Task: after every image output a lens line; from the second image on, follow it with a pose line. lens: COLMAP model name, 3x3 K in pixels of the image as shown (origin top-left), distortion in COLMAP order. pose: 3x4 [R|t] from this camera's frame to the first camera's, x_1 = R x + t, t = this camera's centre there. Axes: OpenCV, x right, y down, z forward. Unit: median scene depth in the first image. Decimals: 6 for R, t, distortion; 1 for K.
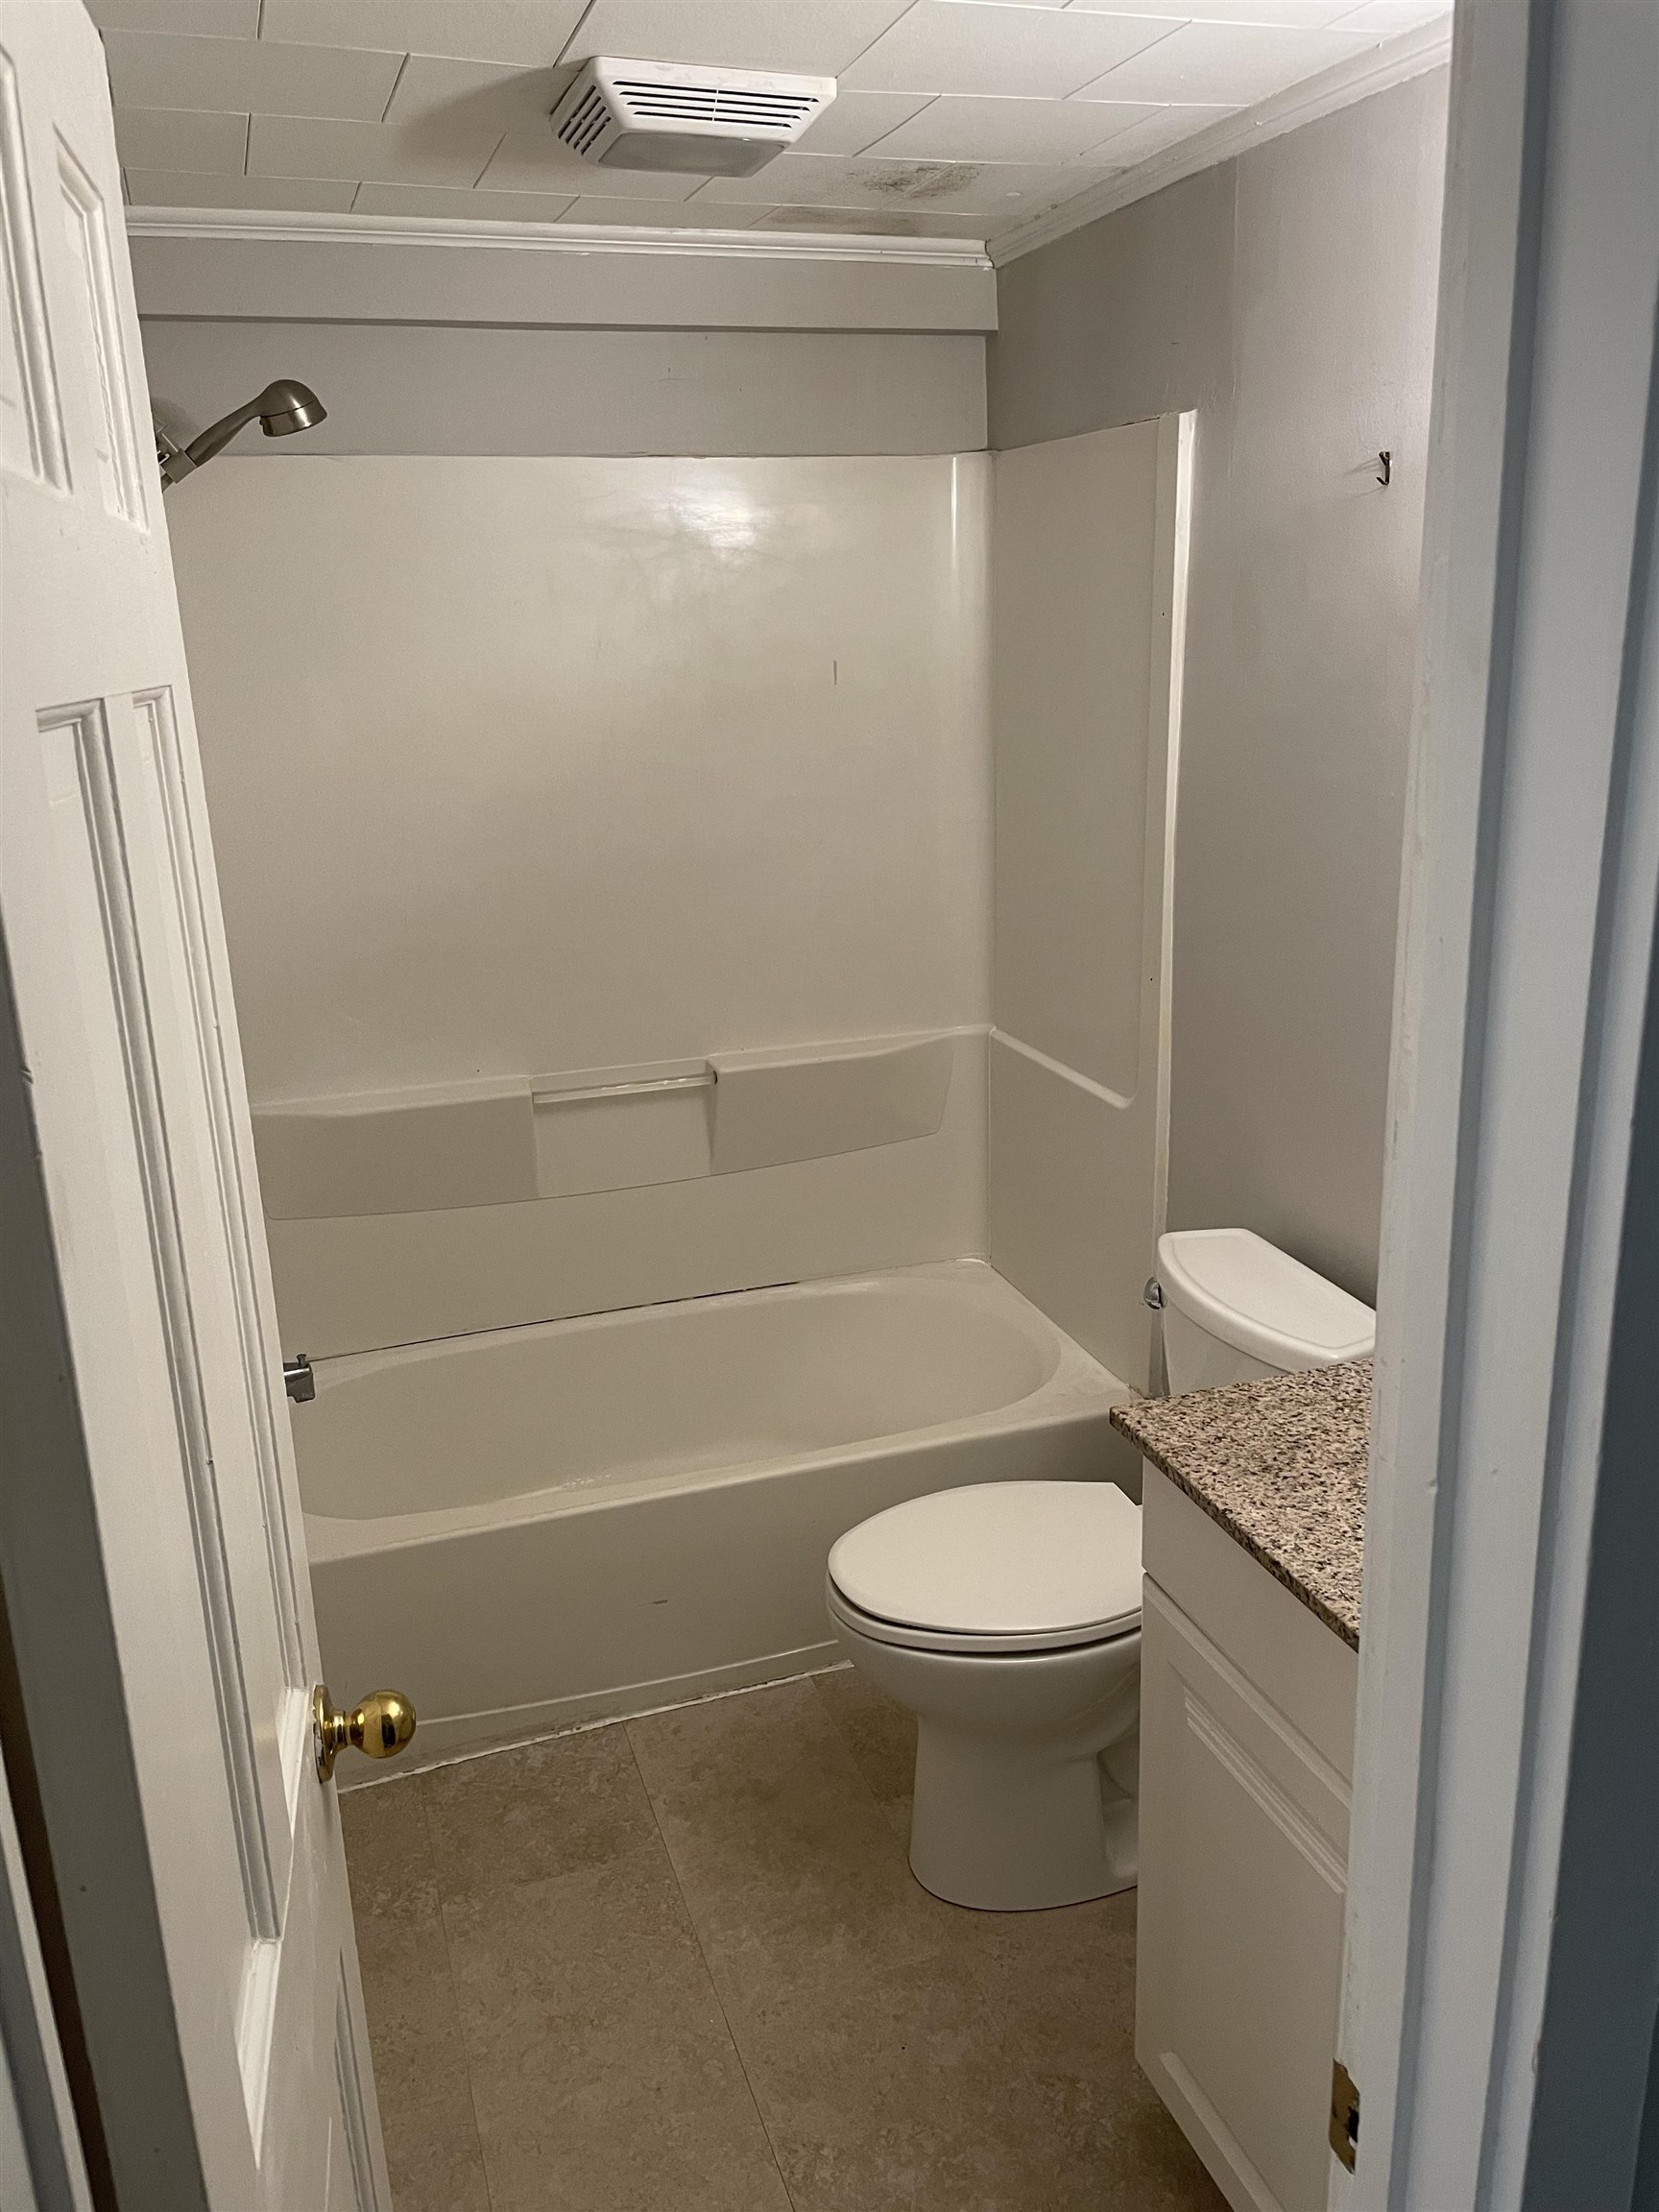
lens RADIAL K [[1679.4, 0, 833.3], [0, 1679.4, 1092.8], [0, 0, 1]] dist [0.065625, -0.098642]
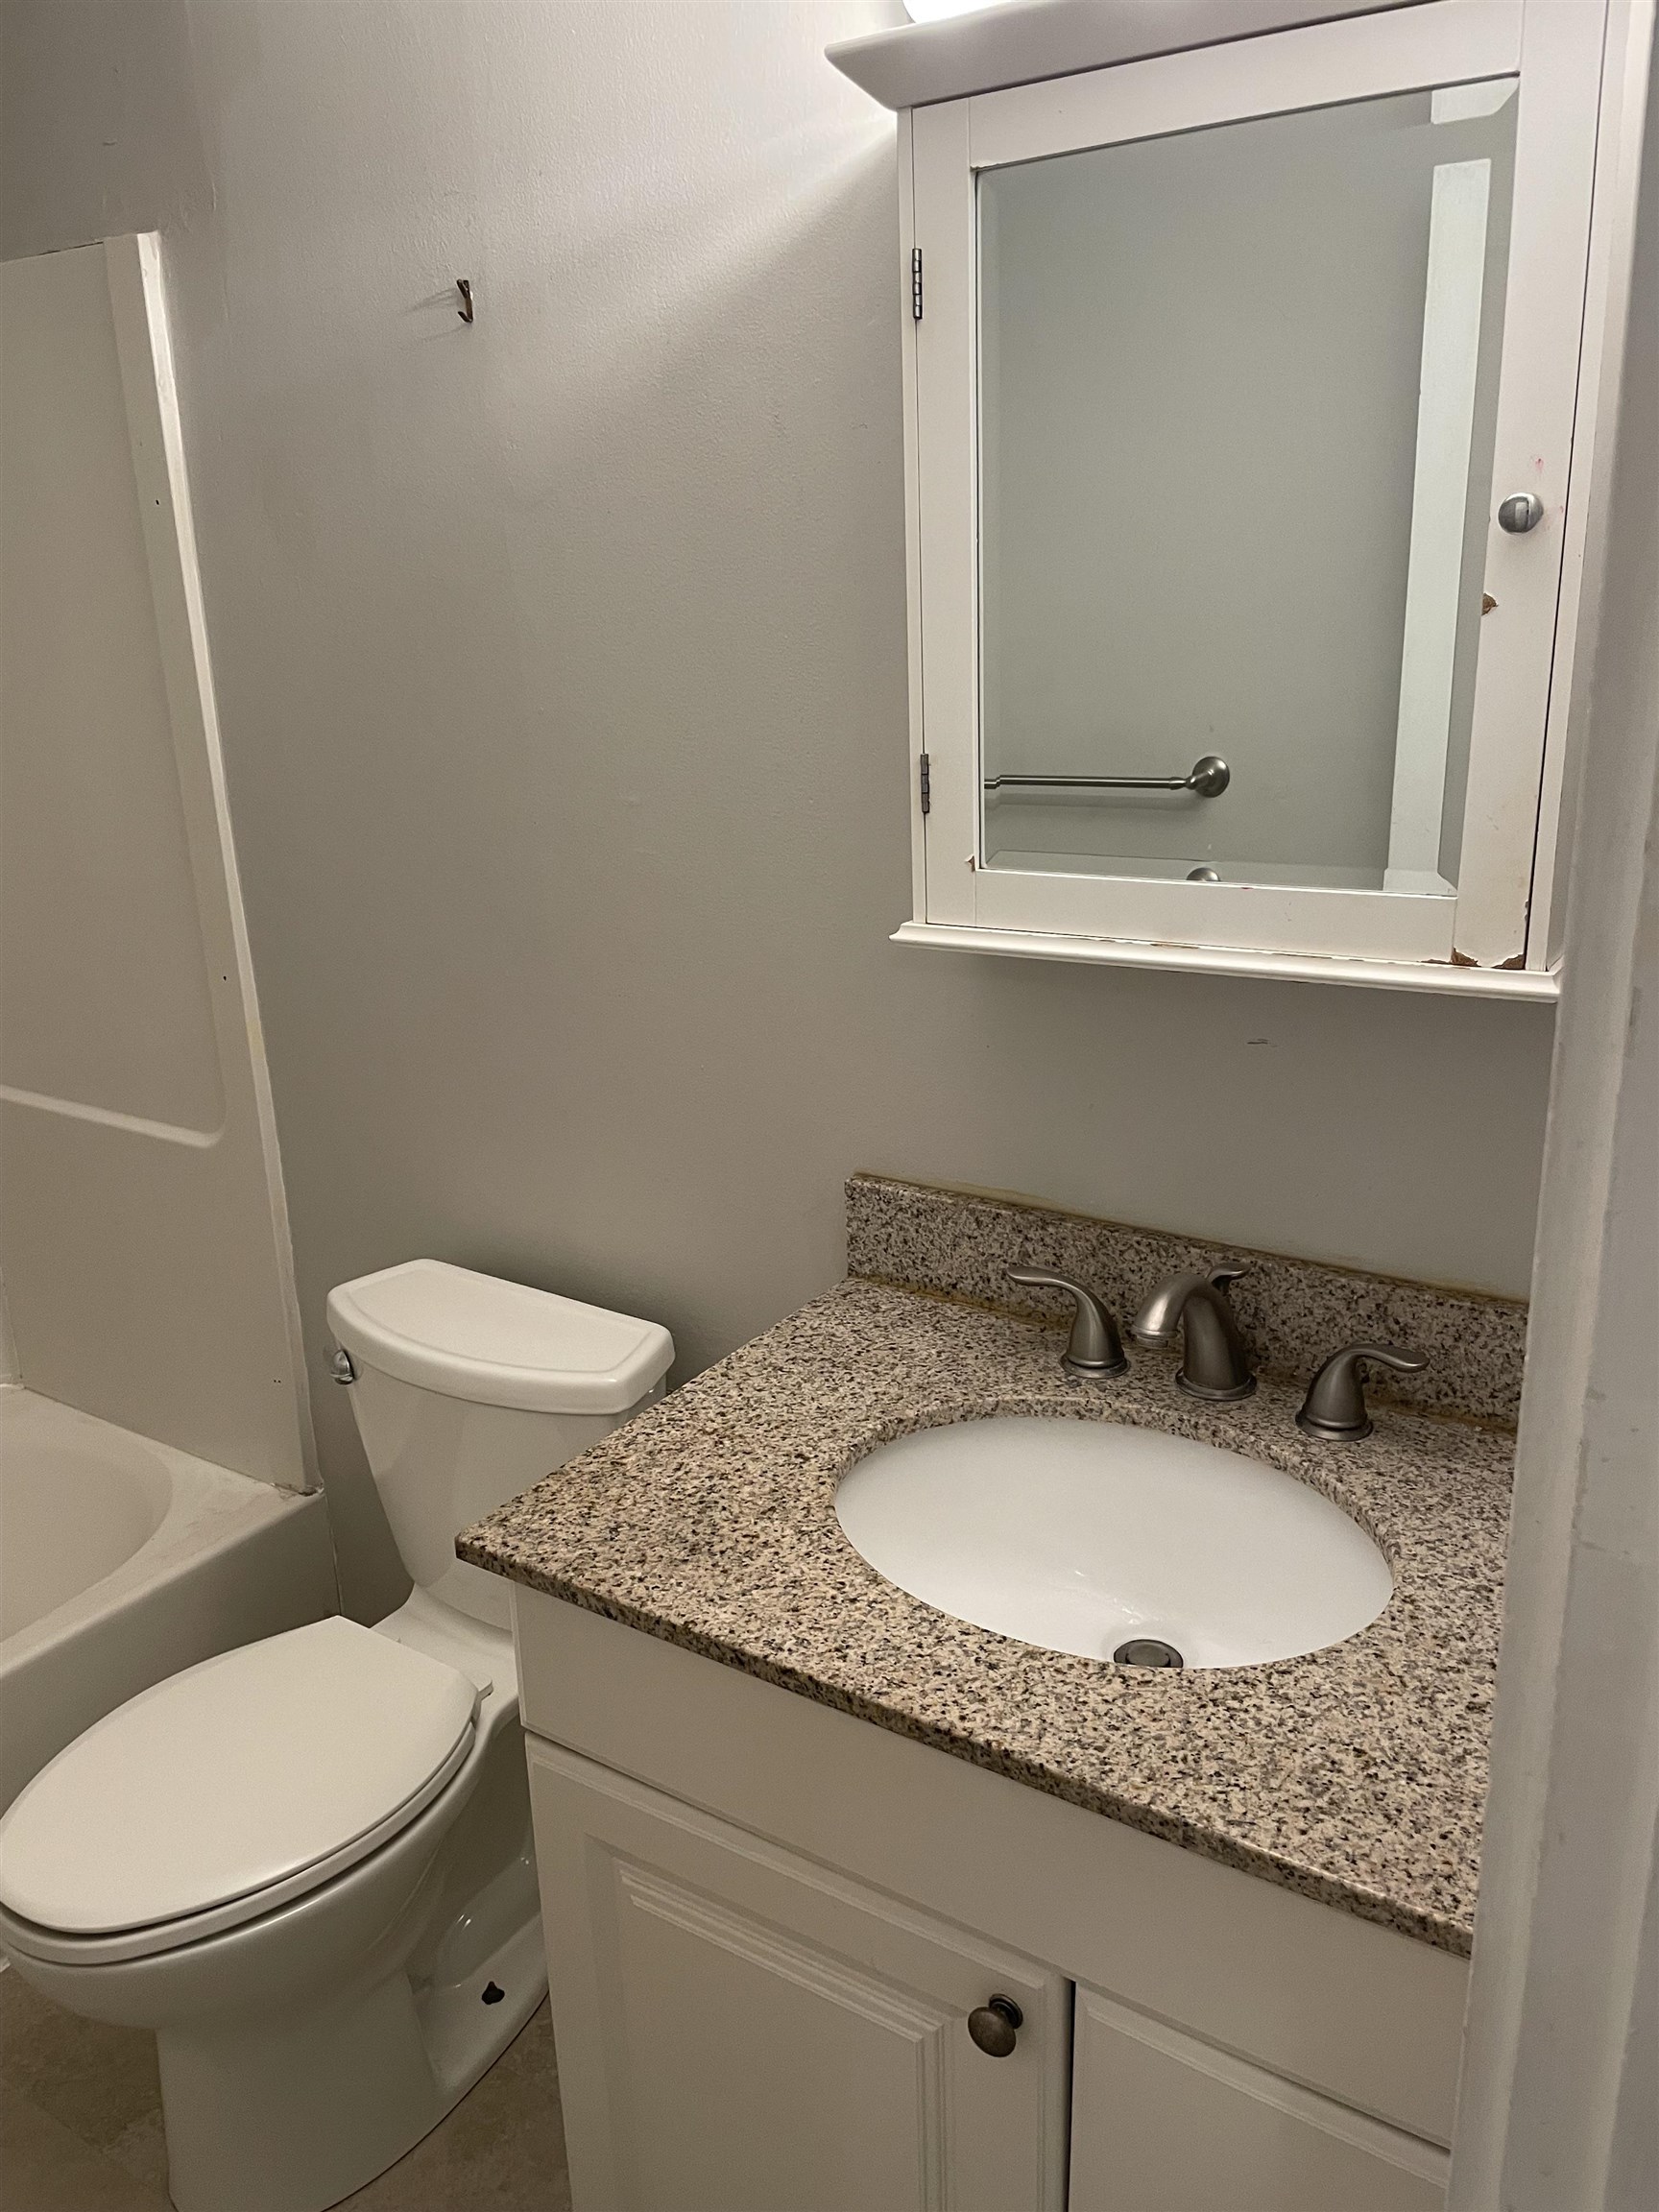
lens RADIAL K [[1679.4, 0, 828.8], [0, 1679.4, 1120.7], [0, 0, 1]] dist [0.065625, -0.098642]
pose [[0.784399, -0.183551, 0.592476, -0.081175], [0.176359, 0.981786, 0.070673, -0.009144], [-0.594656, 0.049052, 0.802482, 0.236562]]
